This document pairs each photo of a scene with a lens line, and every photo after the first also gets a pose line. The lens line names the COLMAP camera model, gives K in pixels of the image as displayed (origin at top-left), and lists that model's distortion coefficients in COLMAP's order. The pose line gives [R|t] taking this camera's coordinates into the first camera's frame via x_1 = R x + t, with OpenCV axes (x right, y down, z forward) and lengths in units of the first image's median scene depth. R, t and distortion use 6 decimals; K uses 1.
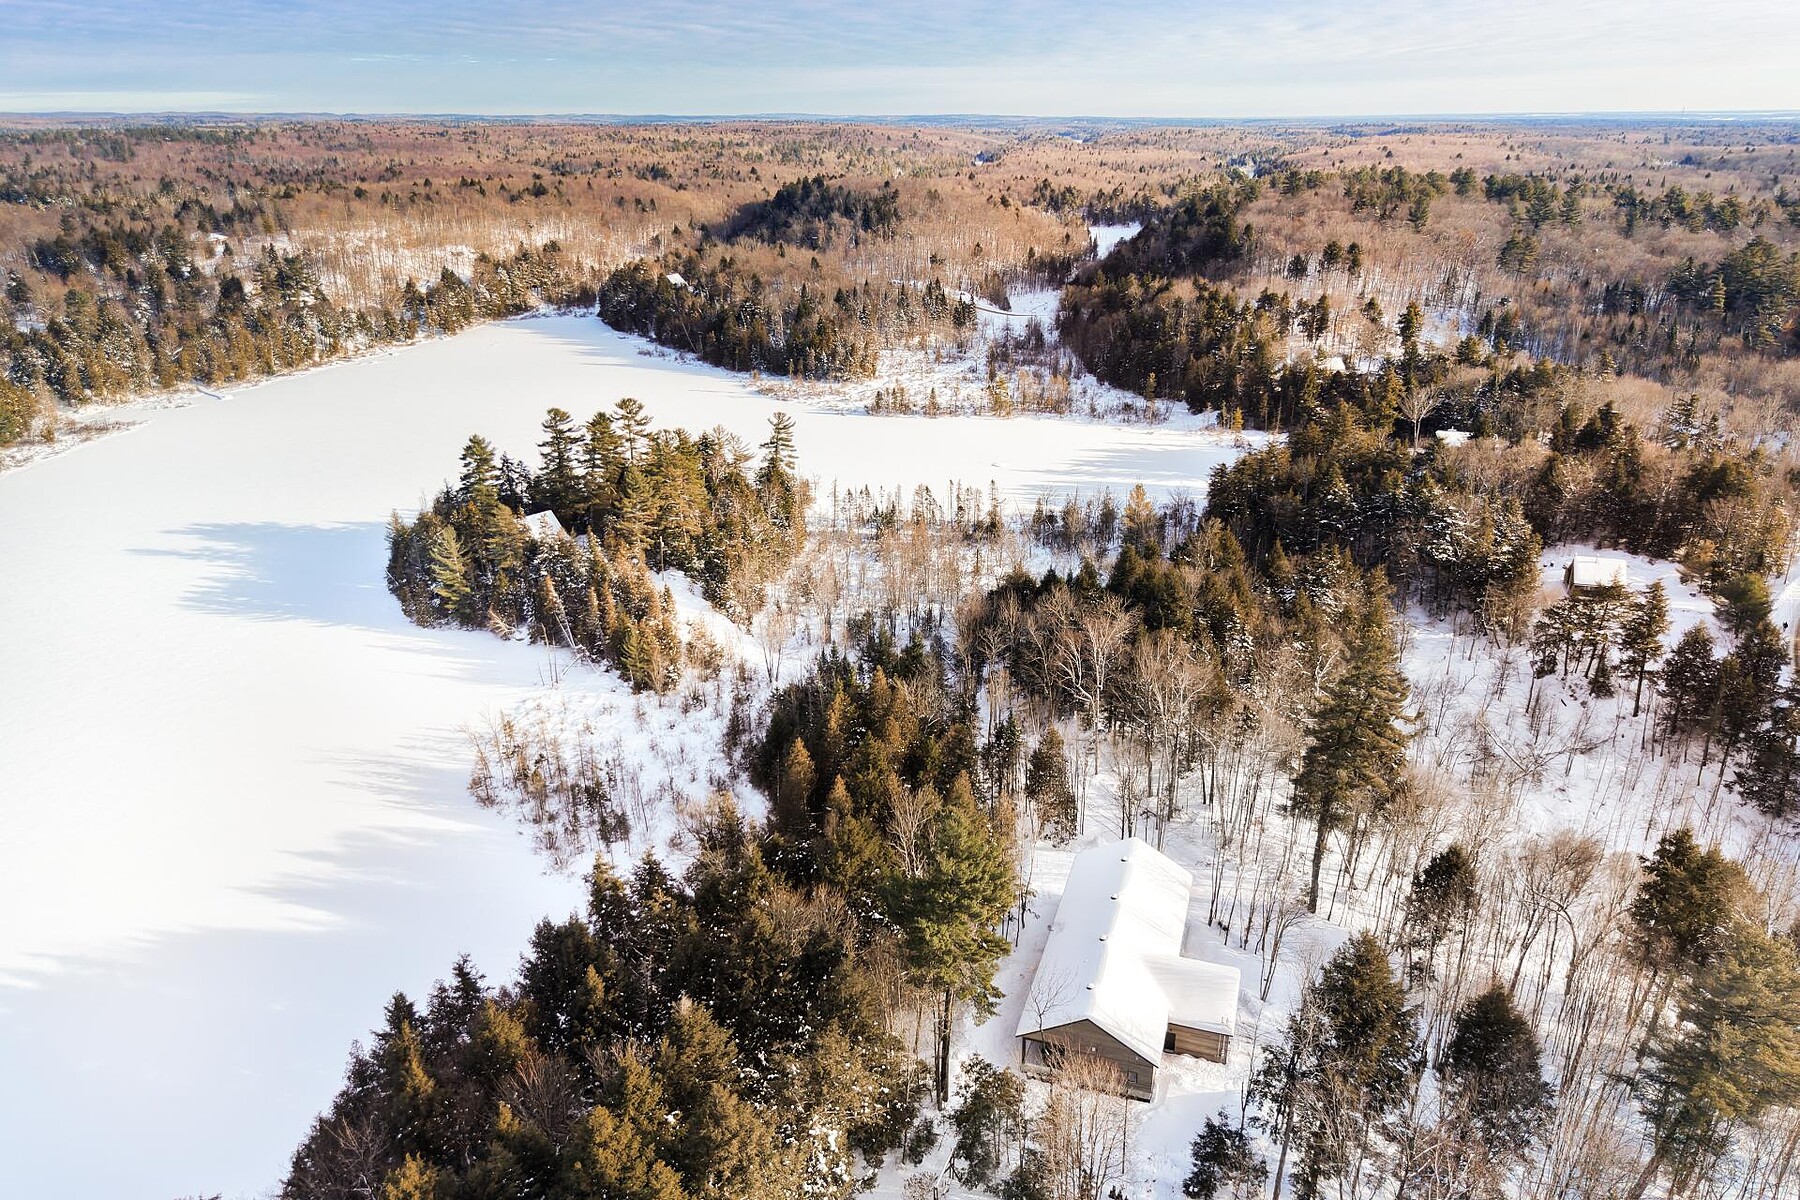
lens RADIAL K [[1253.7, 0, 868.0], [0, 1253.7, 560.5], [0, 0, 1]] dist [0.136691, -0.247271]
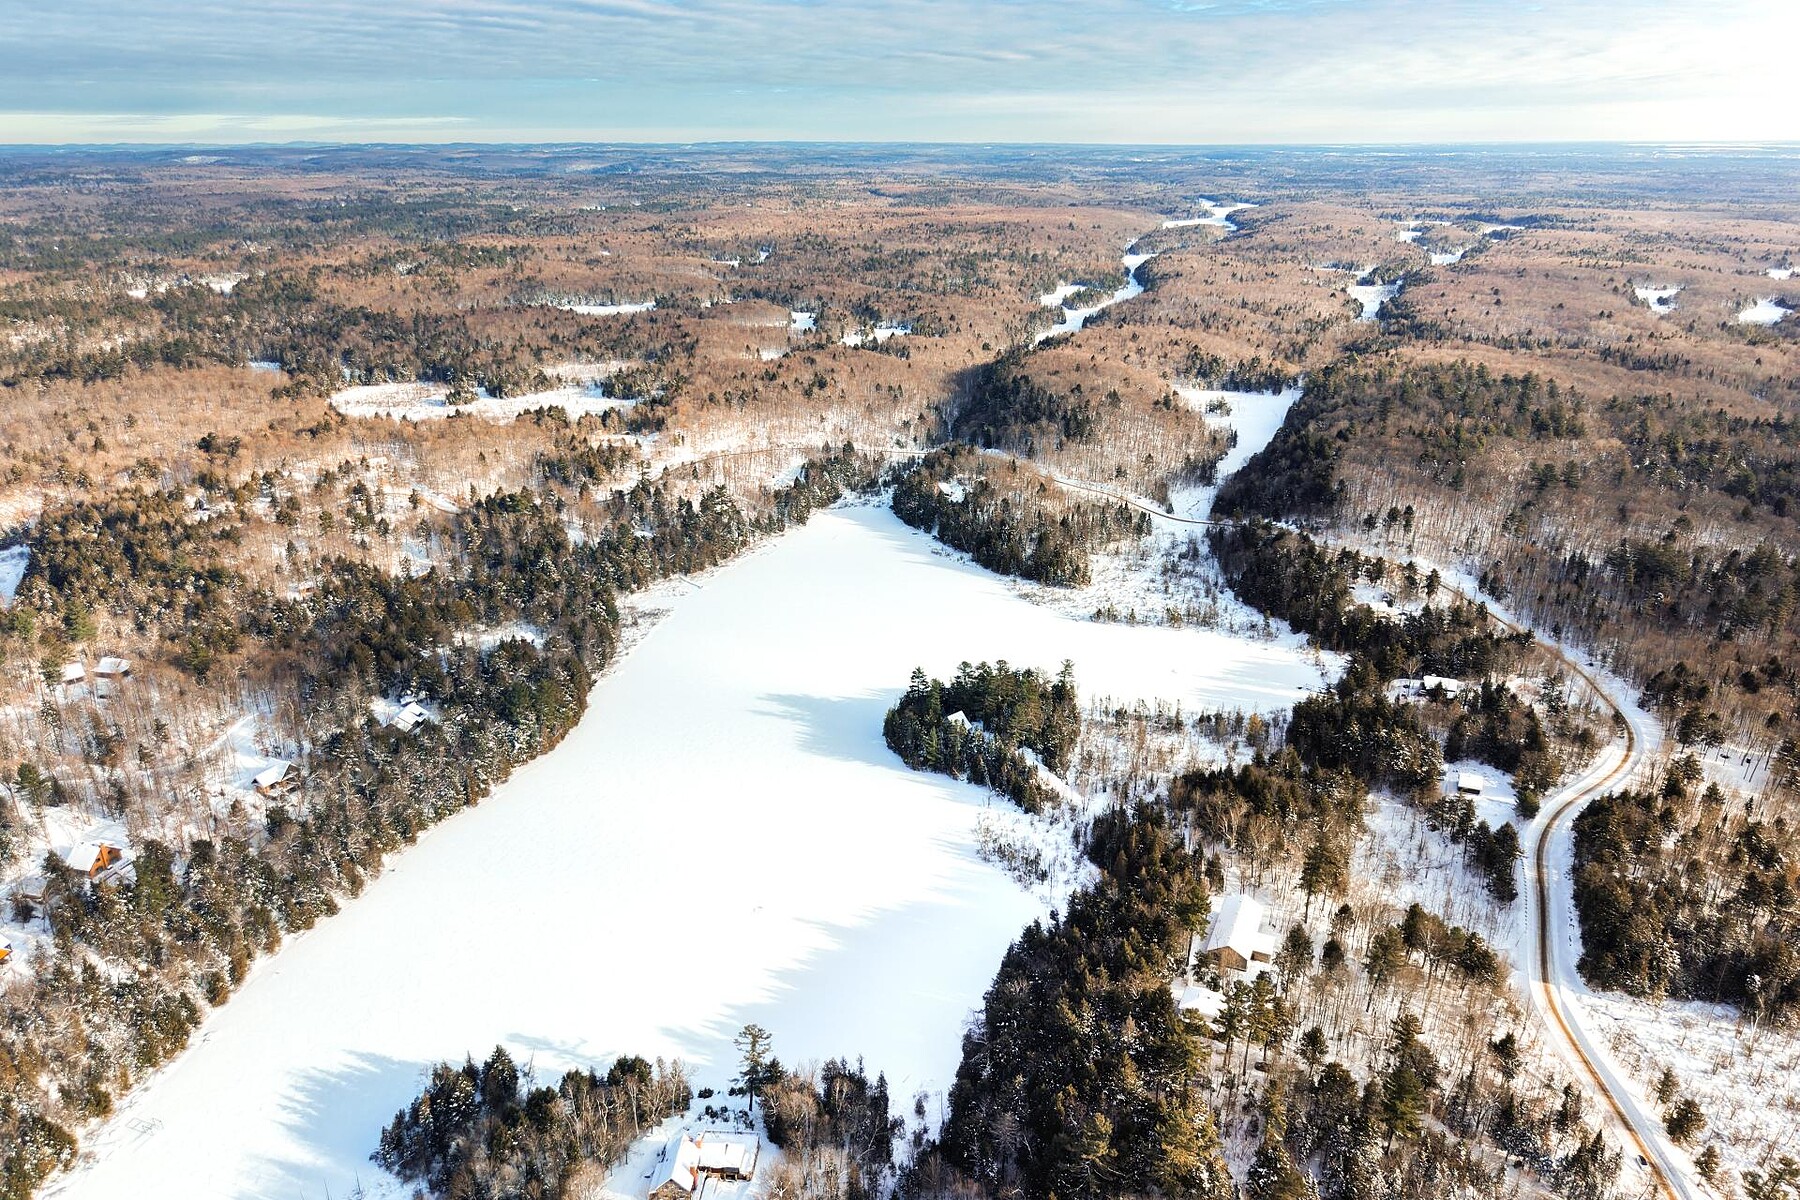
lens RADIAL K [[1253.7, 0, 868.0], [0, 1253.7, 560.5], [0, 0, 1]] dist [0.136691, -0.247271]
pose [[0.994677, 0.038144, -0.095721, -0.195418], [-0.039381, 0.999163, -0.011060, -0.234146], [0.095219, 0.014770, 0.995347, -0.977251]]
